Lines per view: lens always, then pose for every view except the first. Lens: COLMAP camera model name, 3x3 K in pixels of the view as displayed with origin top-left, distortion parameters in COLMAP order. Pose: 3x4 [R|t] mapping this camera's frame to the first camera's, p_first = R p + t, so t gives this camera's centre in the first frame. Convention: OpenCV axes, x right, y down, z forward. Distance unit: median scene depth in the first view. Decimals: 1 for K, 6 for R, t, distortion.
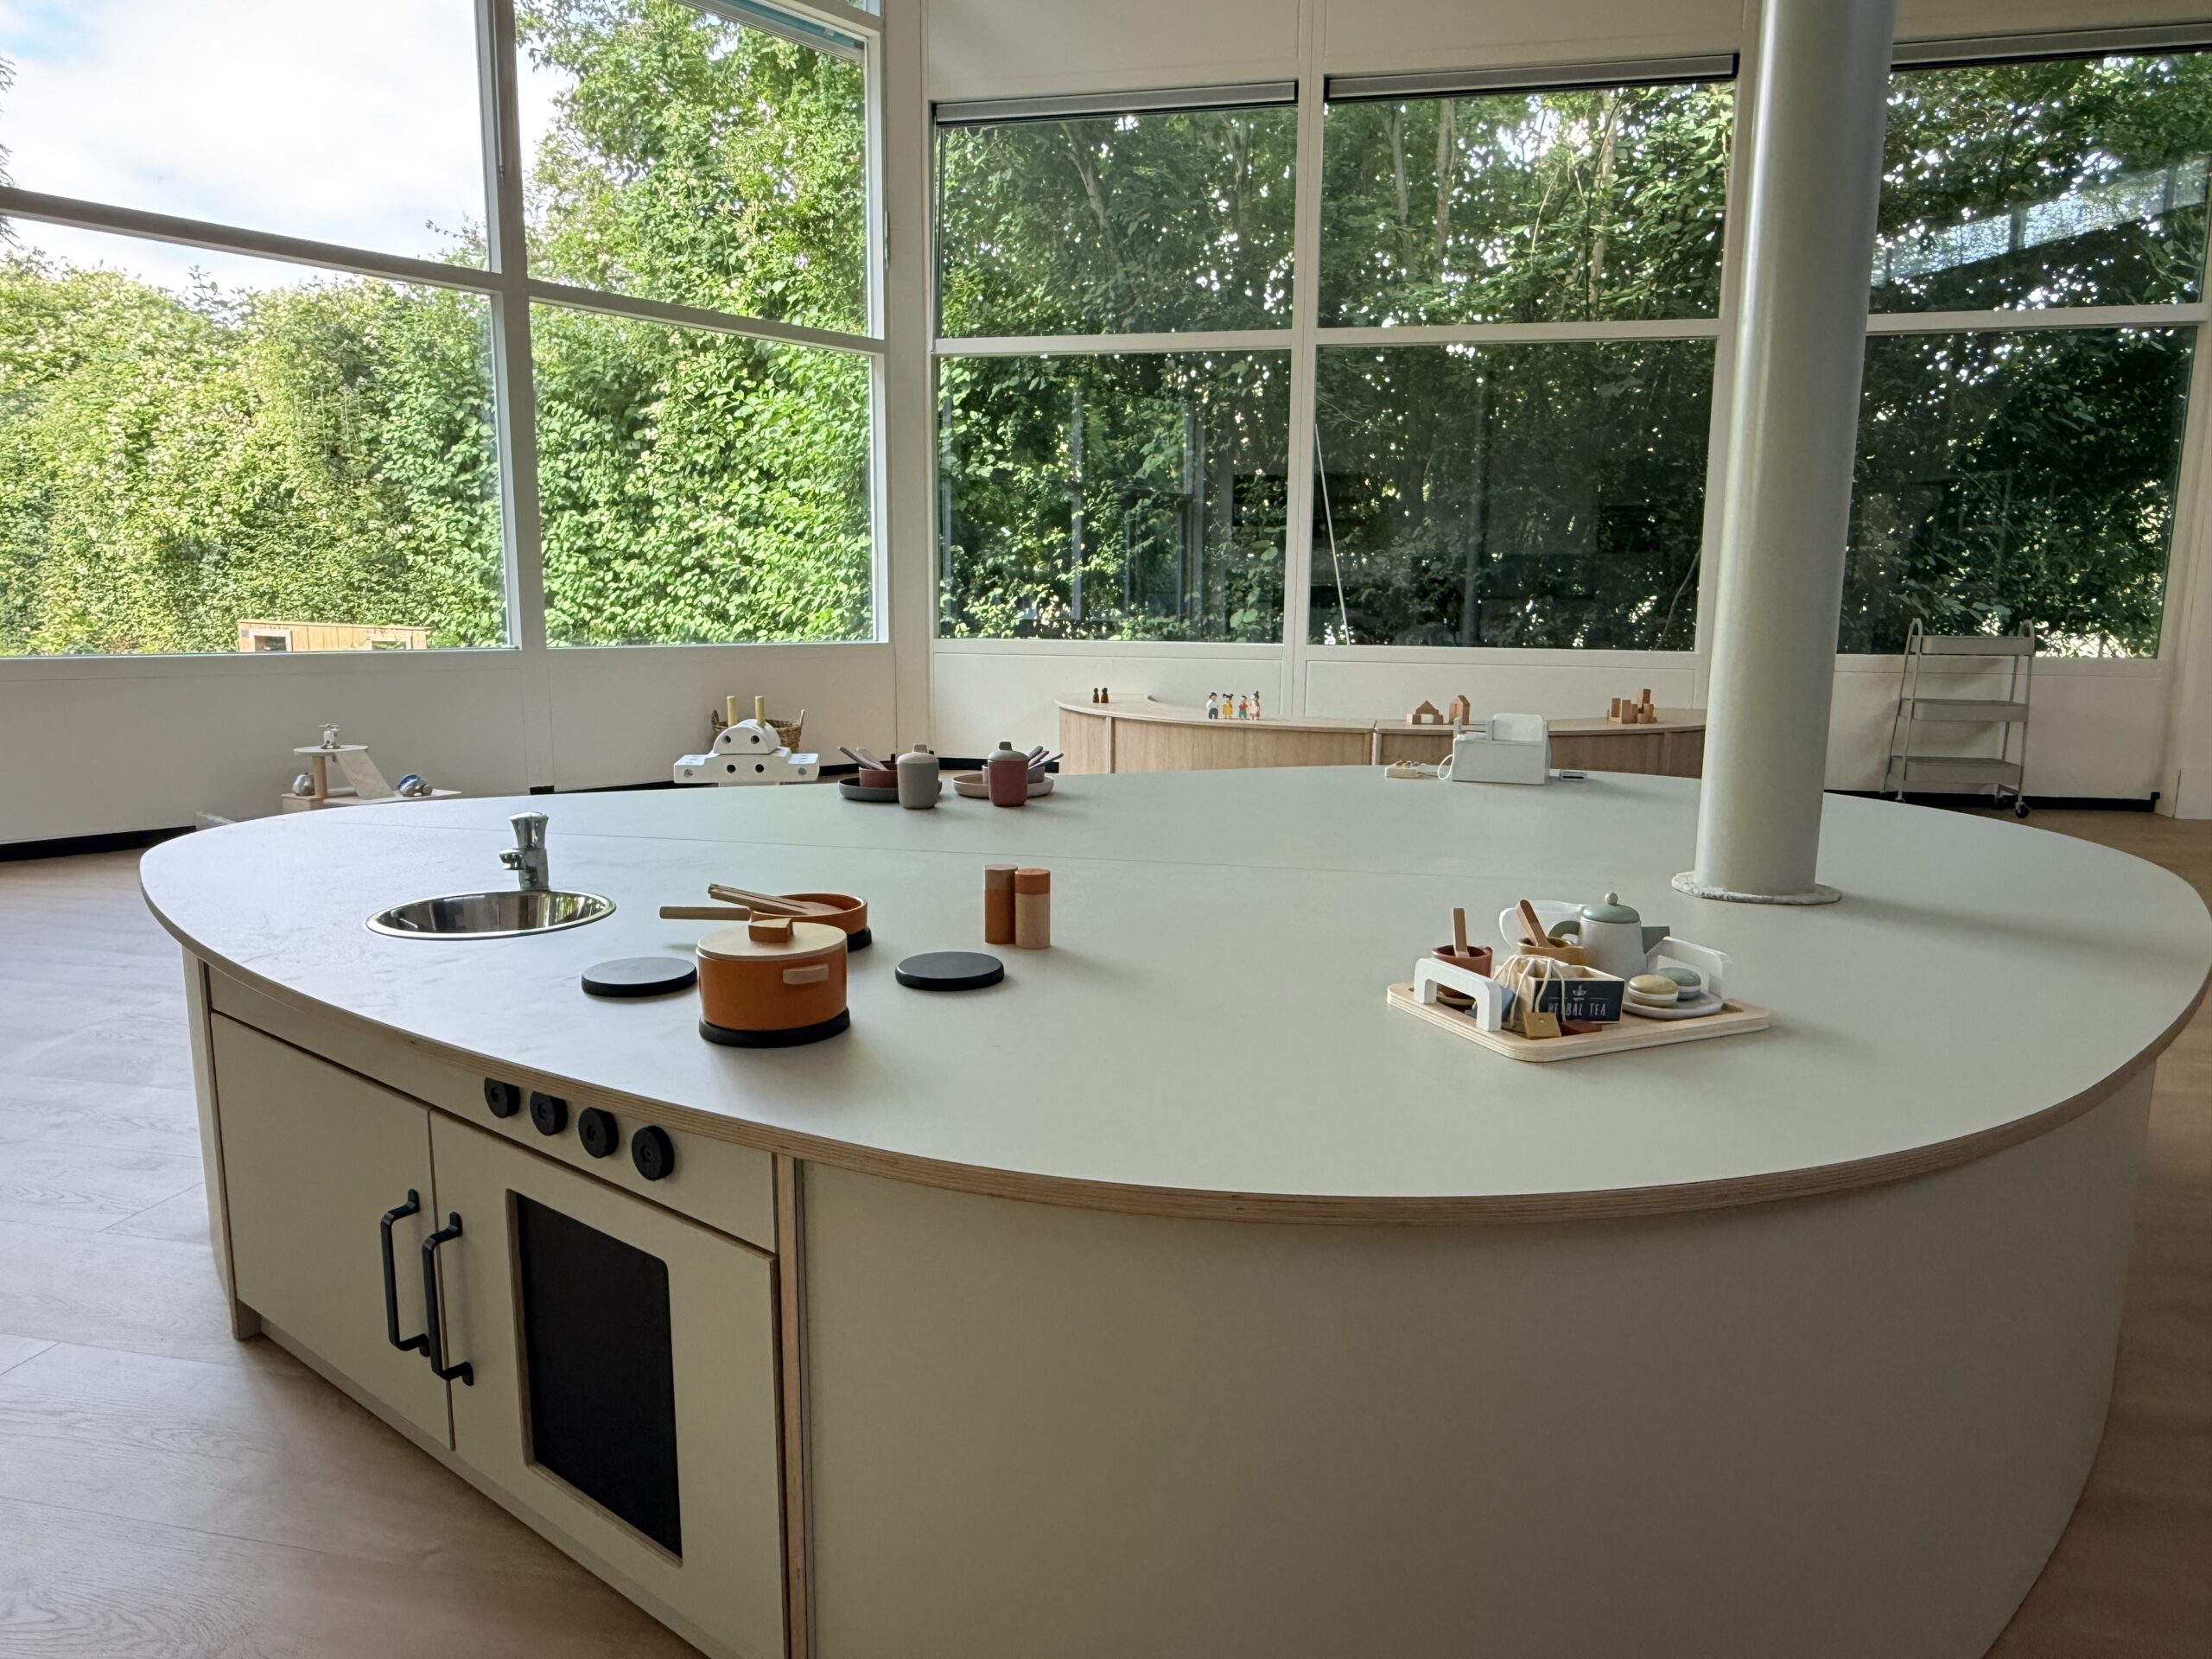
lens RADIAL K [[1454.7, 0, 1104.5], [0, 1454.7, 841.3], [0, 0, 1]] dist [-0.006451, 0.001451]
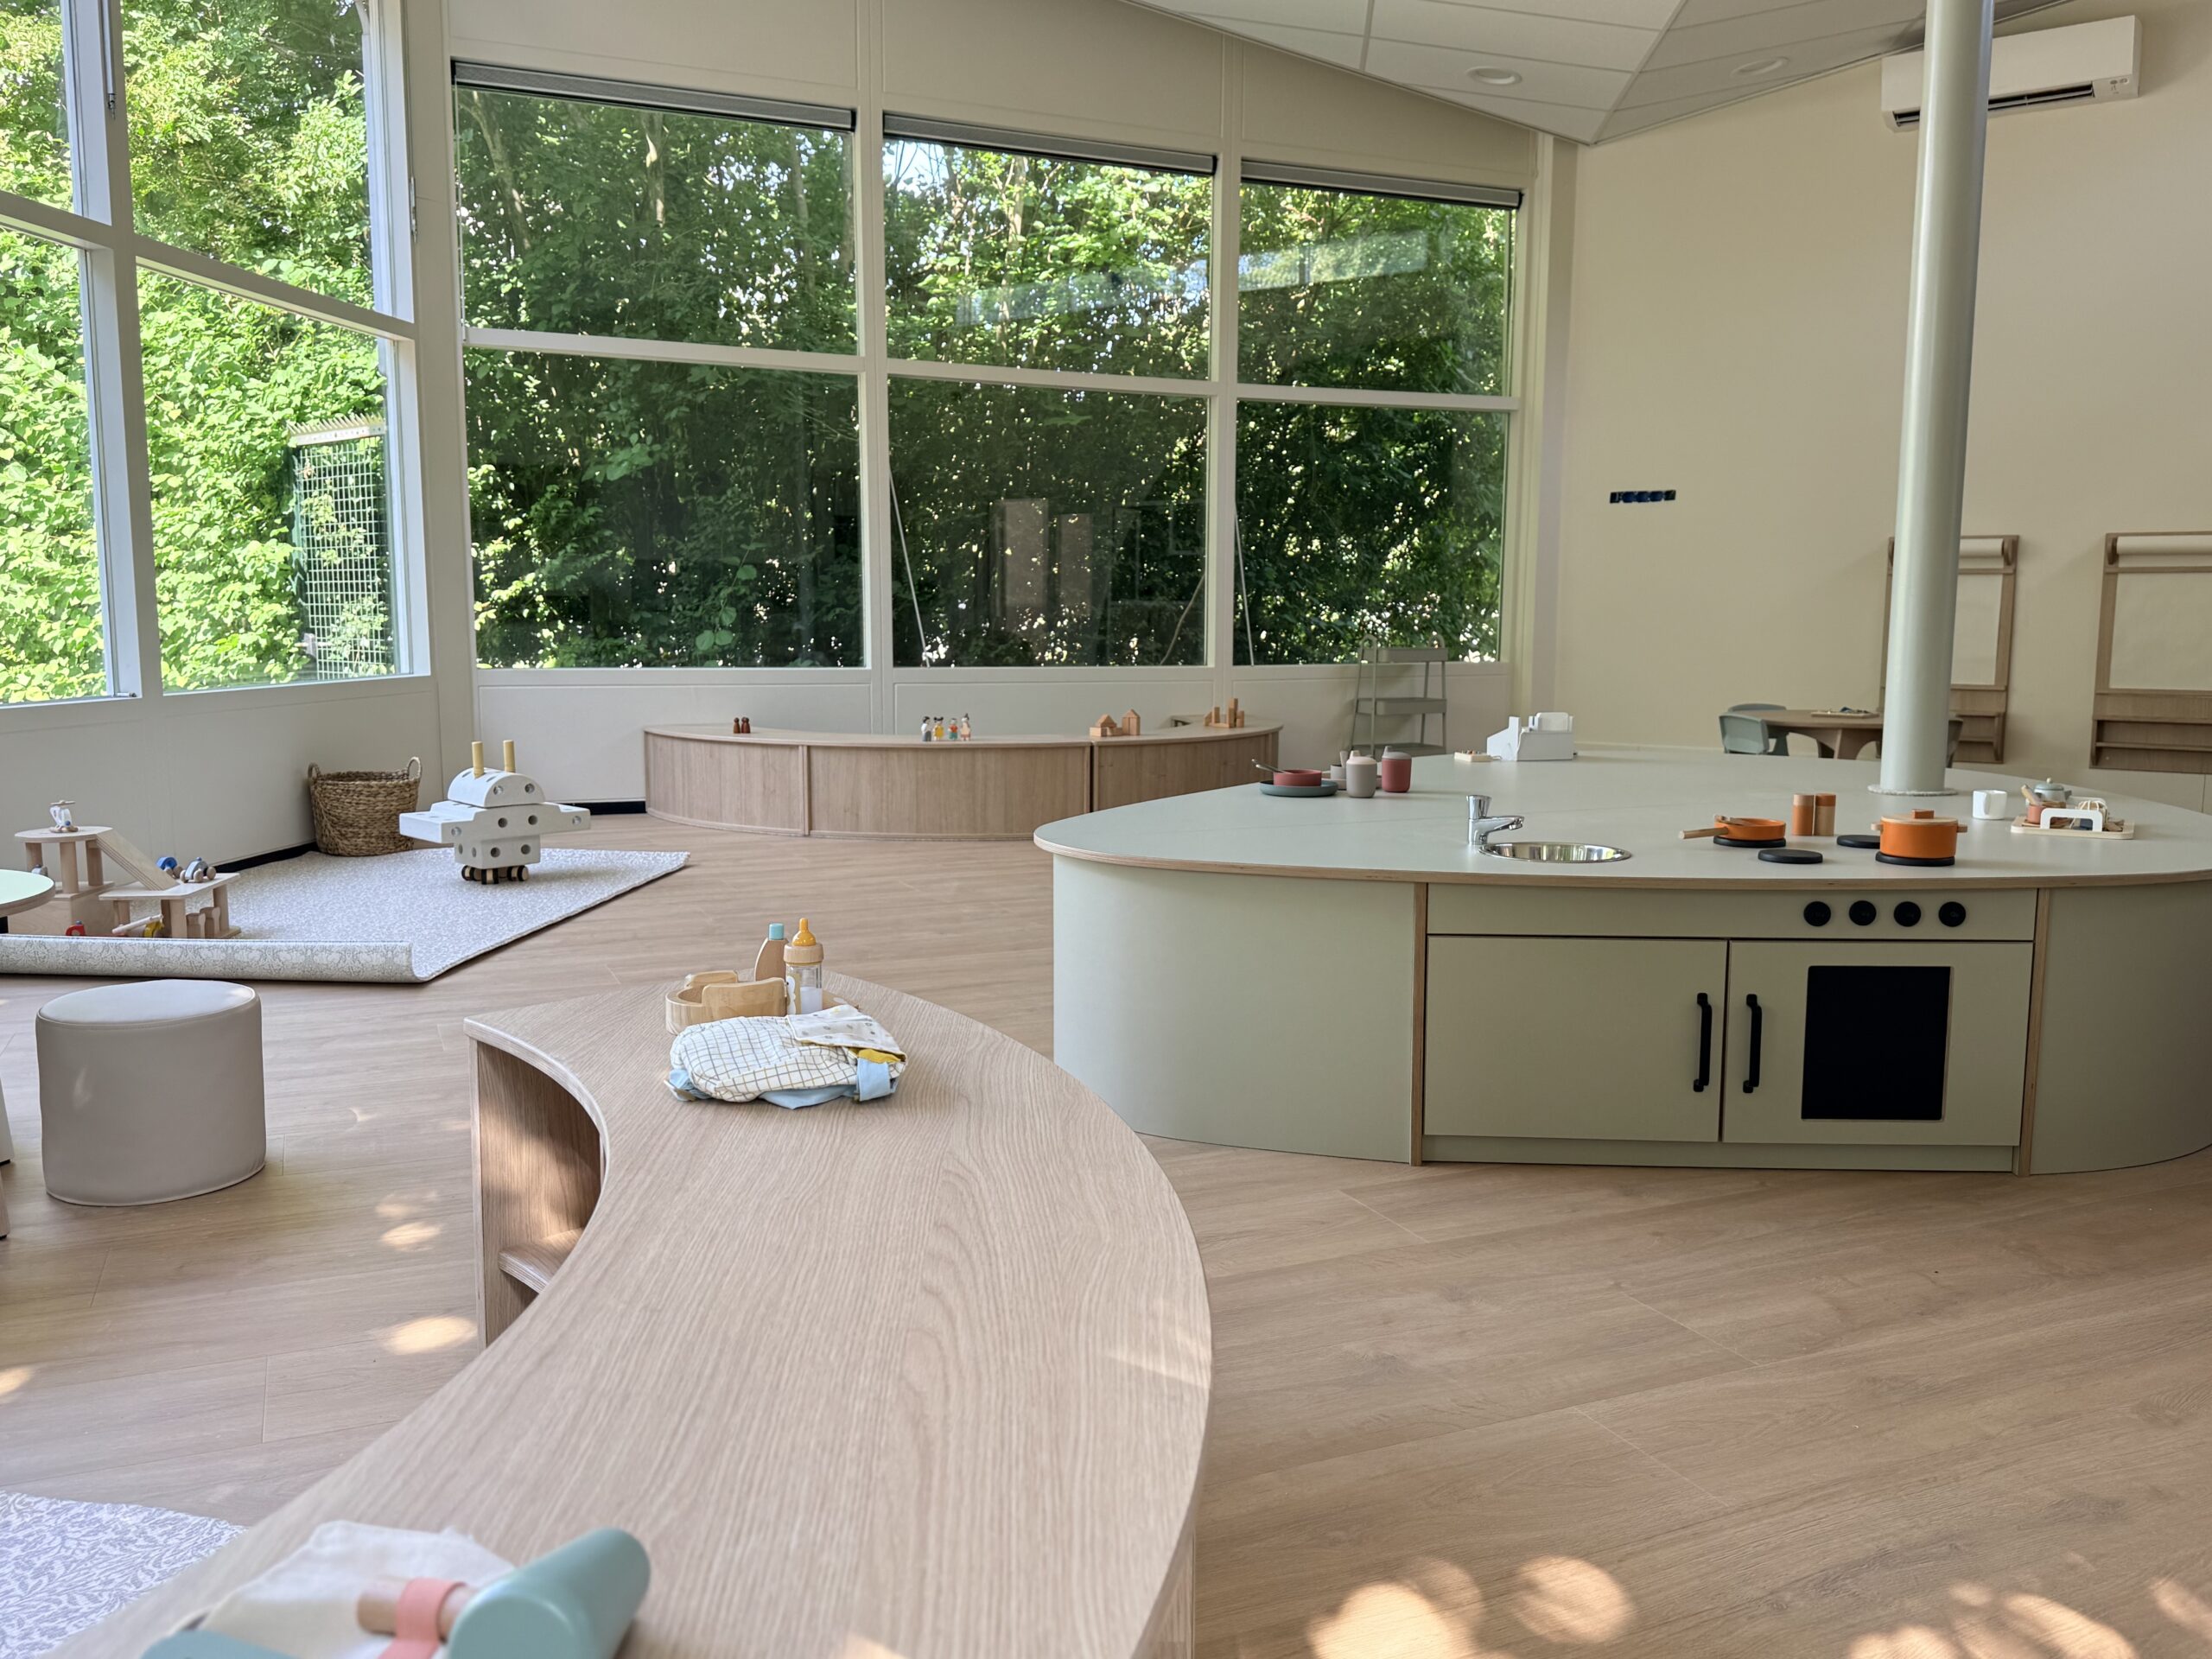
lens RADIAL K [[1750.0, 0, 1091.9], [0, 1750.0, 837.2], [0, 0, 1]] dist [0.076312, -0.119889]
pose [[0.810421, -0.080400, 0.580305, -0.548317], [0.099092, 0.995078, -0.000521, -0.004272], [-0.577407, 0.057926, 0.814399, -0.076198]]
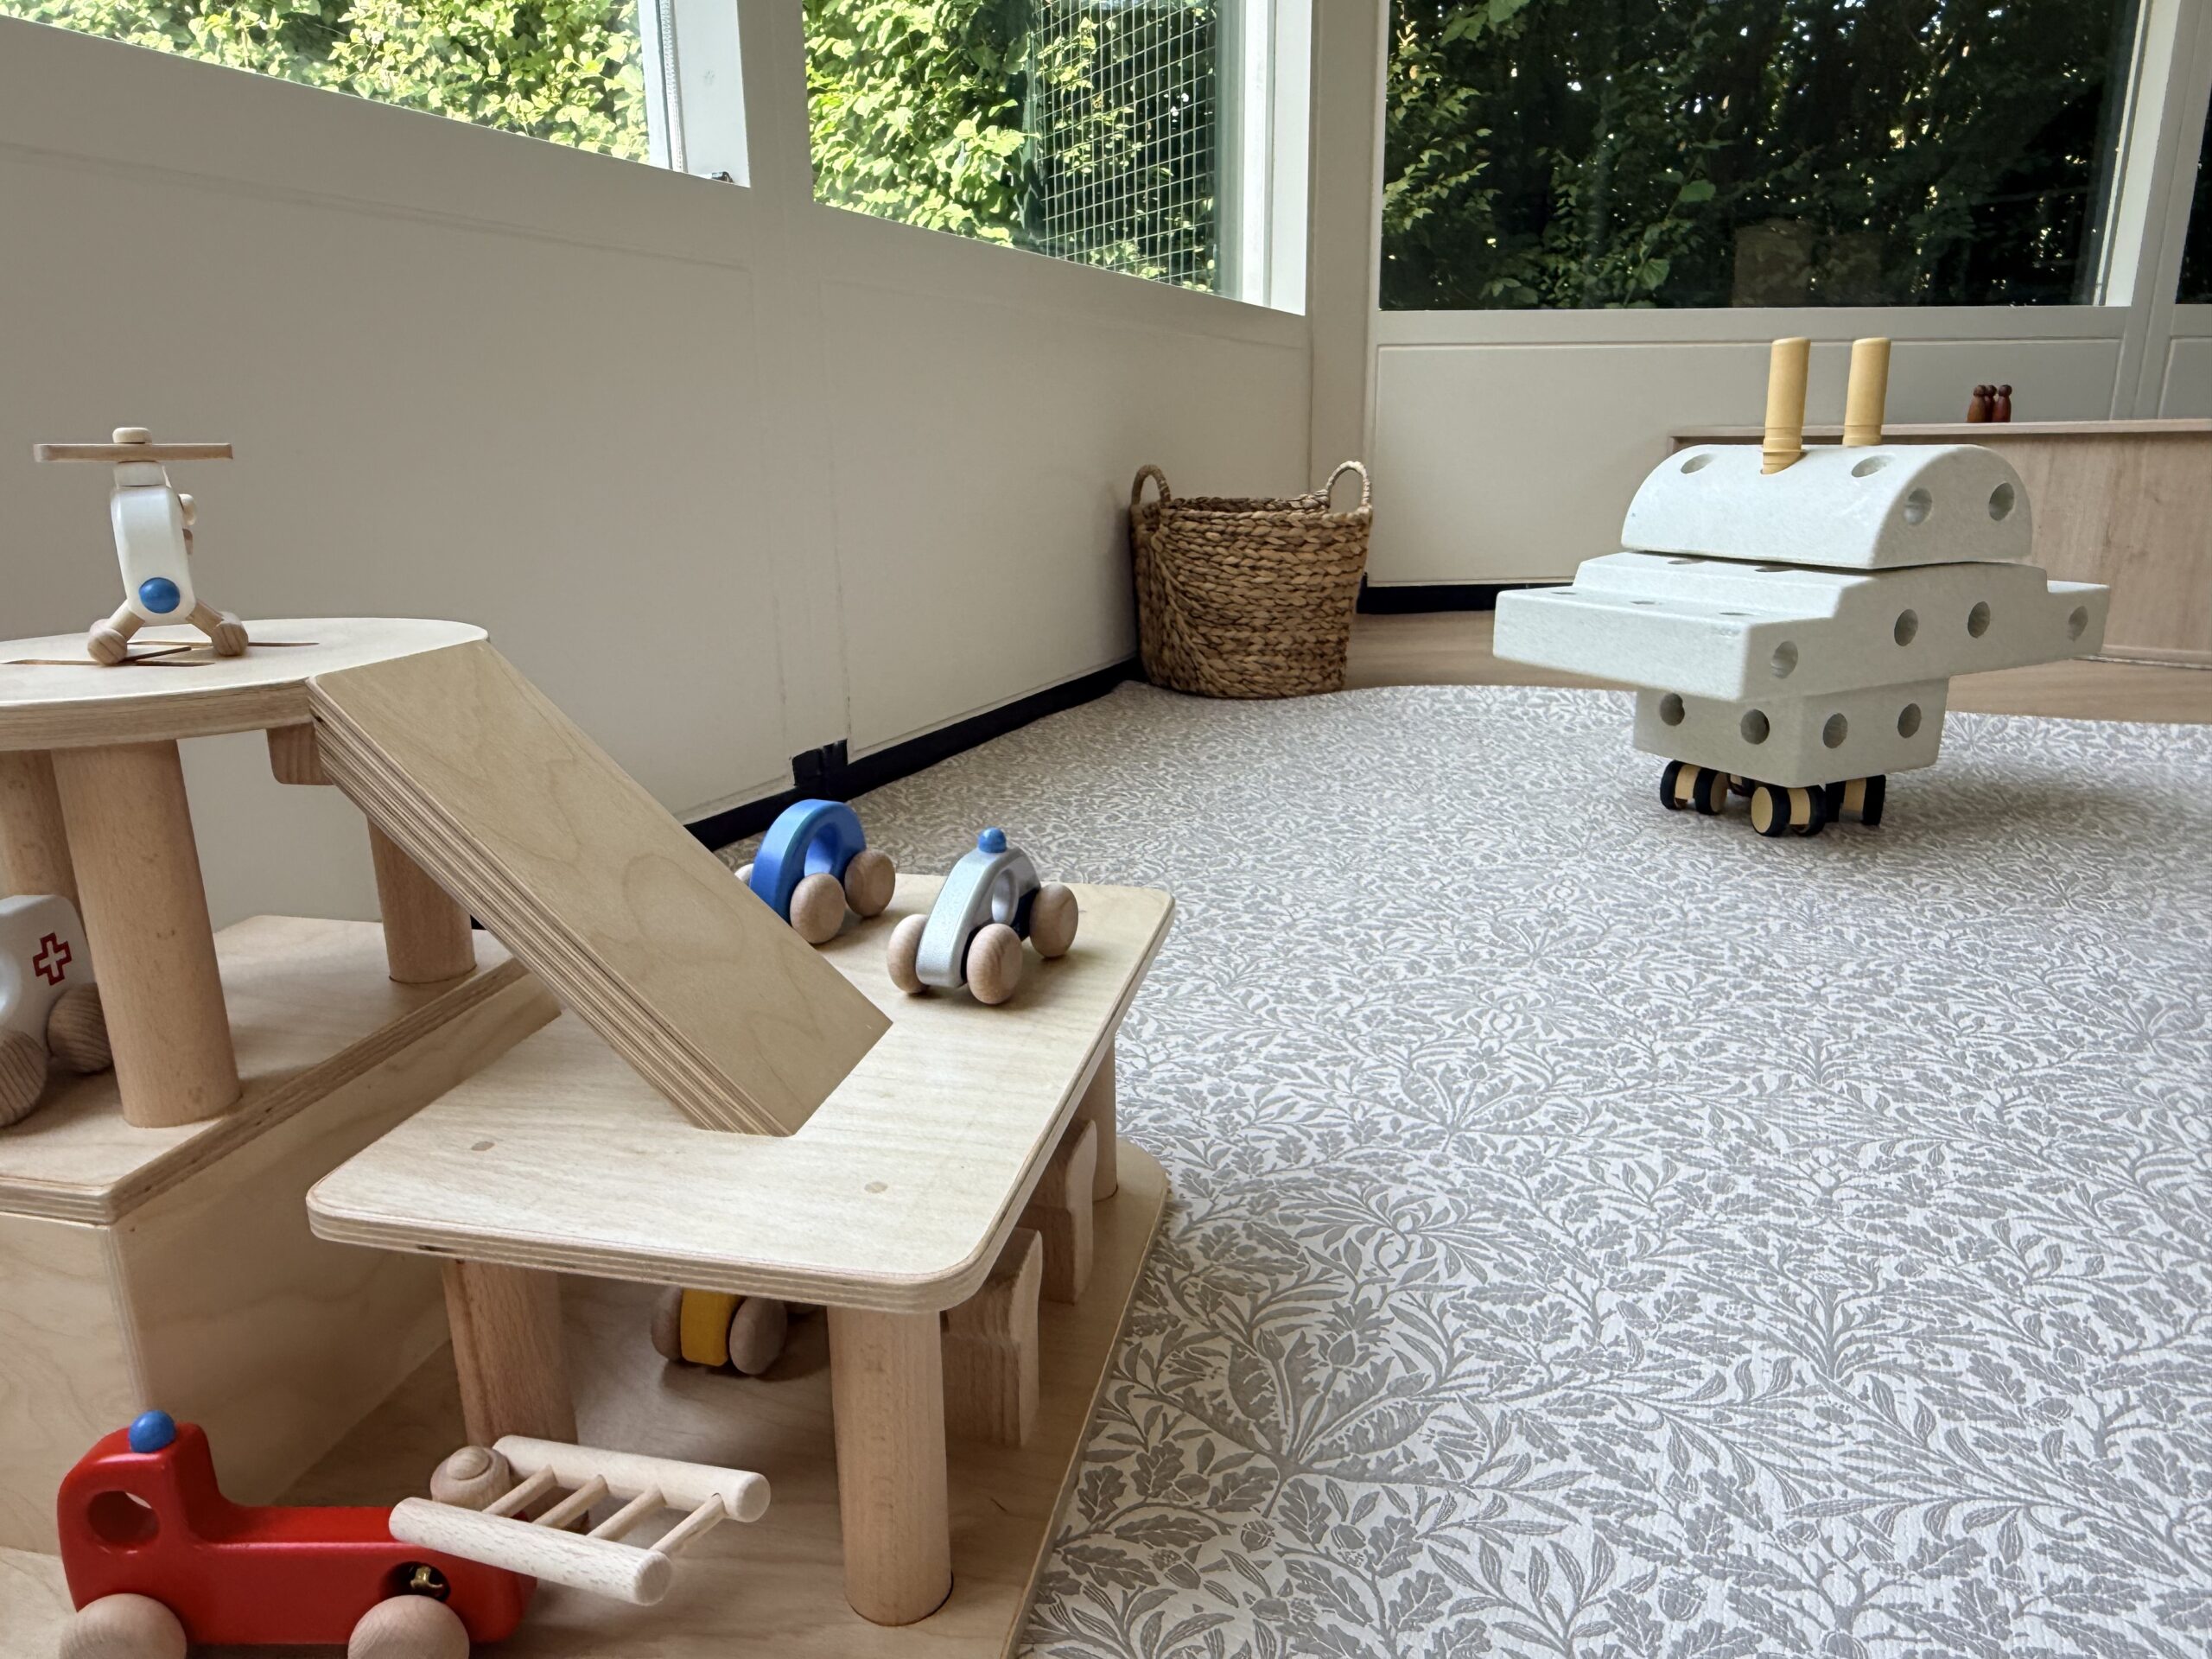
lens RADIAL K [[1454.7, 0, 1100.0], [0, 1454.7, 837.1], [0, 0, 1]] dist [-0.006451, 0.001451]
pose [[0.949039, -0.112062, 0.294561, -0.429695], [0.079741, 0.989618, 0.119572, -0.051424], [-0.304902, -0.089990, 0.948123, 0.749287]]
